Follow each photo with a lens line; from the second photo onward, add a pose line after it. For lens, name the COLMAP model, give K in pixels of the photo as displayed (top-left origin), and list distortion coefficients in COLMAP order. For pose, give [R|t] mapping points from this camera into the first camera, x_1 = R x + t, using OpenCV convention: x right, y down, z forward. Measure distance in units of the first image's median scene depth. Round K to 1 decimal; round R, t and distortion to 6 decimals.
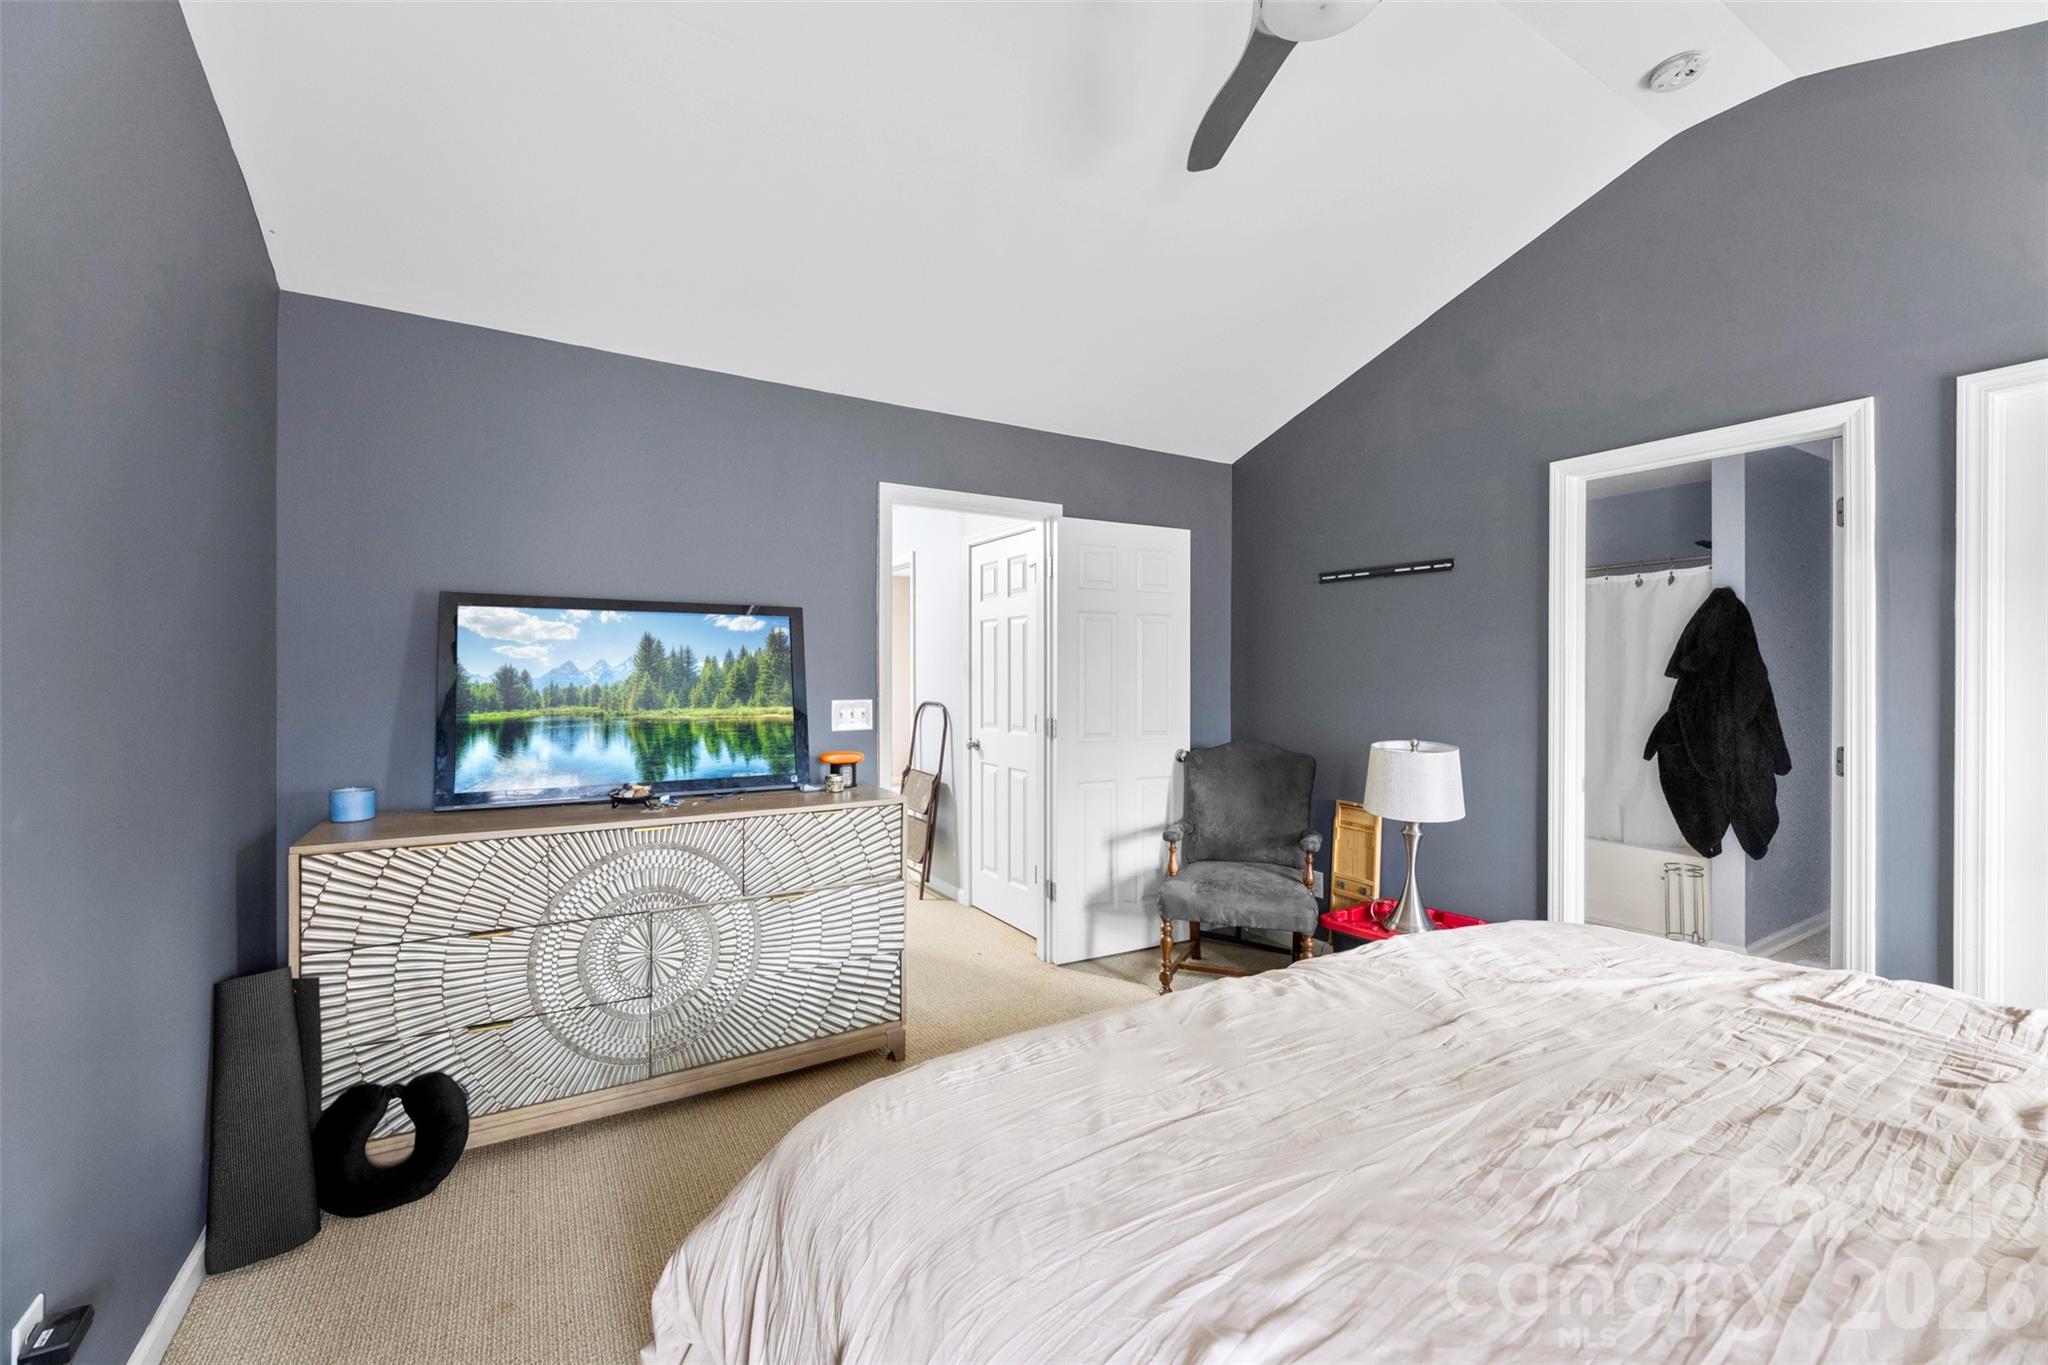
lens RADIAL K [[819.0, 0, 1024.5], [0, 819.0, 674.4], [0, 0, 1]] dist [0.001494, 0.000148]
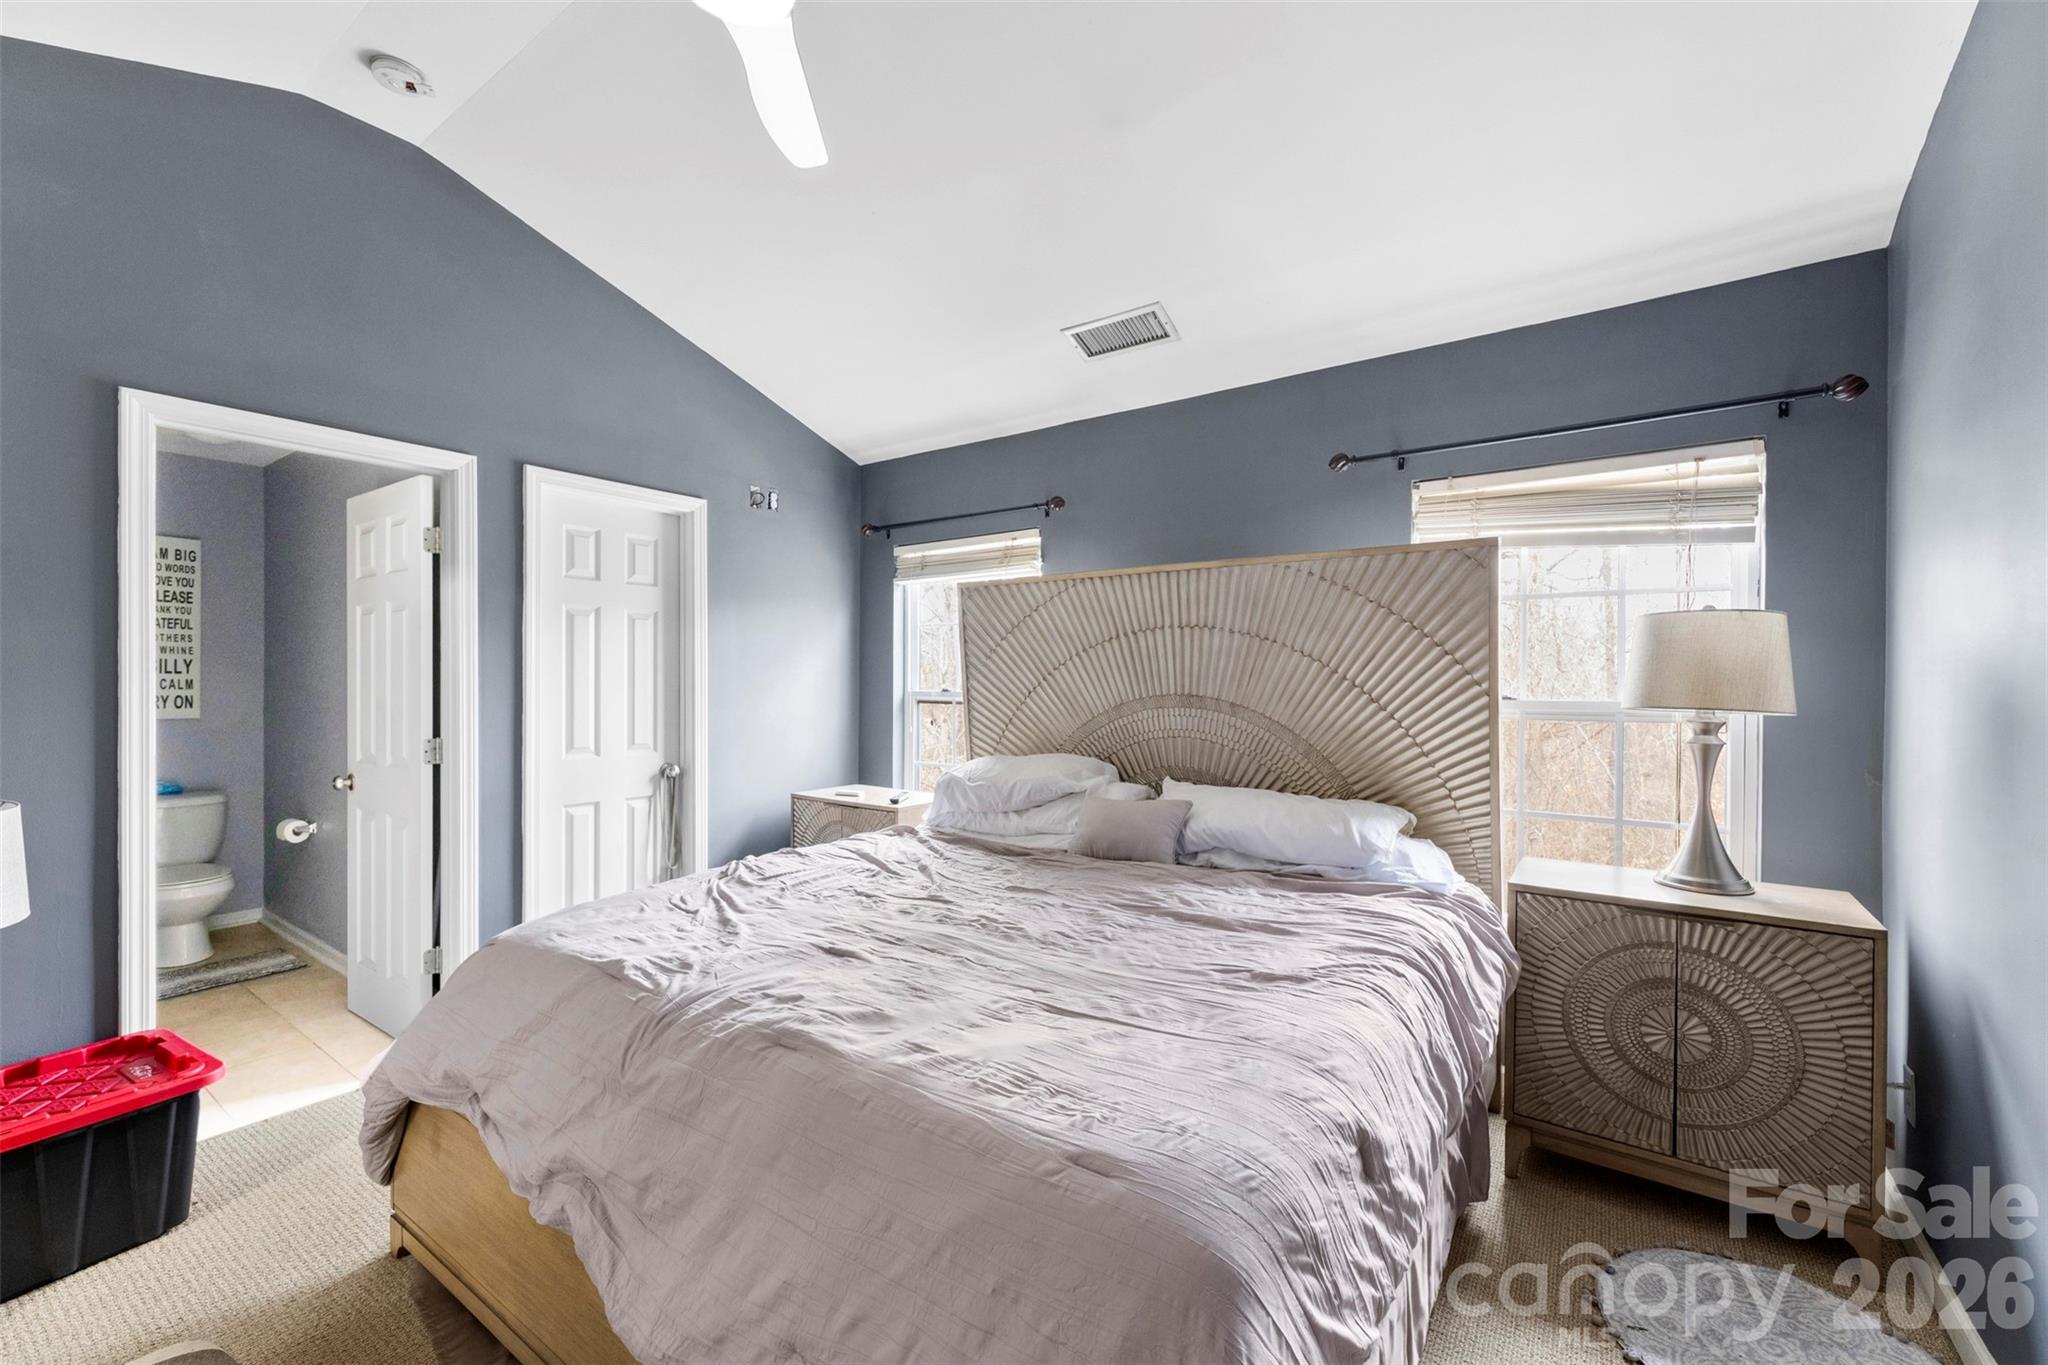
lens RADIAL K [[819.0, 0, 1024.5], [0, 819.0, 674.4], [0, 0, 1]] dist [0.001494, 0.000148]
pose [[-0.400322, 0.002322, 0.916372, -0.365010], [0.002699, 0.999995, -0.001355, 0.000247], [-0.916371, 0.001930, -0.400326, 0.589607]]
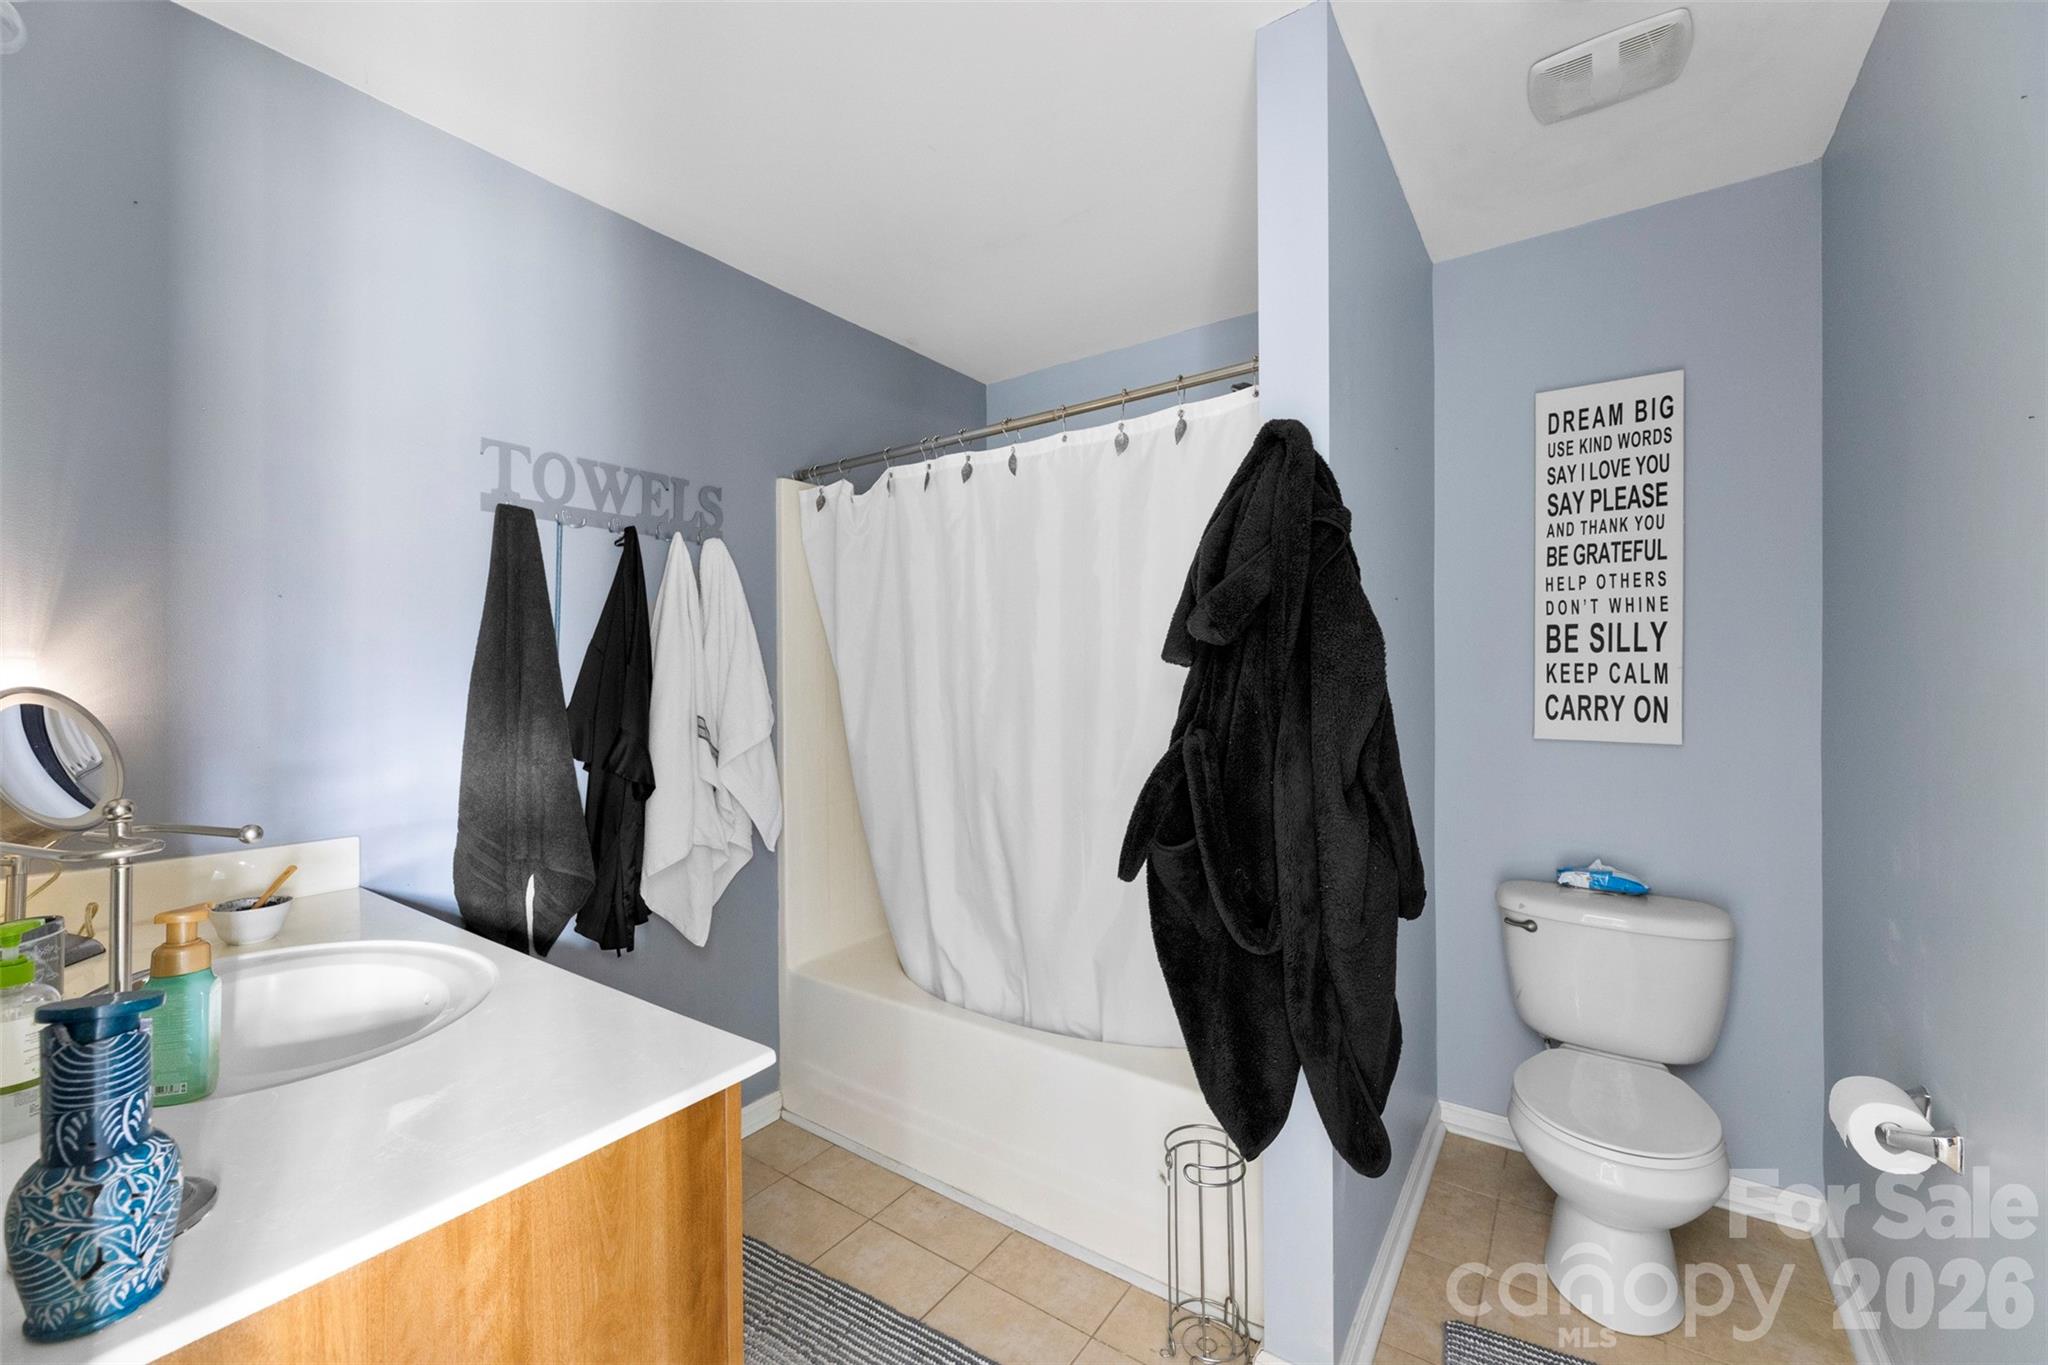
lens RADIAL K [[819.0, 0, 1024.5], [0, 819.0, 674.4], [0, 0, 1]] dist [0.001494, 0.000148]
pose [[0.912867, -0.001505, 0.408255, 0.796797], [0.002968, 0.999991, -0.002949, 0.013216], [-0.408247, 0.003904, 0.912863, 0.952893]]
